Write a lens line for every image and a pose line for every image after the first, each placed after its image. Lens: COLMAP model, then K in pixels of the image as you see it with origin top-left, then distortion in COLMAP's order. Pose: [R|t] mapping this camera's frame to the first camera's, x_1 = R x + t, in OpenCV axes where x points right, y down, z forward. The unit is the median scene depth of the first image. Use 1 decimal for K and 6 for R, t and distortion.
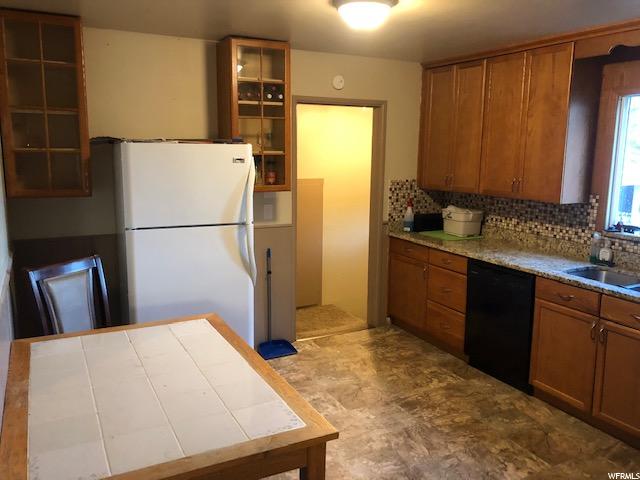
lens RADIAL K [[519.8, 0, 319.3], [0, 519.8, 239.6], [0, 0, 1]] dist [0.049371, -0.004342]
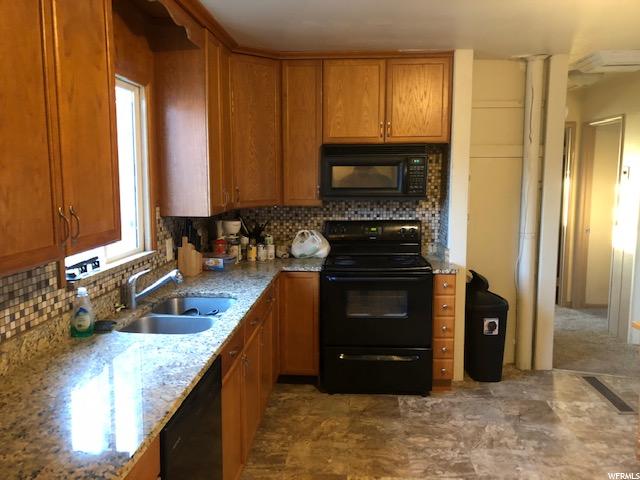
lens RADIAL K [[519.8, 0, 316.7], [0, 519.8, 238.7], [0, 0, 1]] dist [0.049371, -0.004342]
pose [[-0.841298, -0.080480, 0.534548, -0.050641], [0.083392, 0.957696, 0.275436, -0.284561], [-0.534101, 0.276301, -0.798996, 1.752993]]
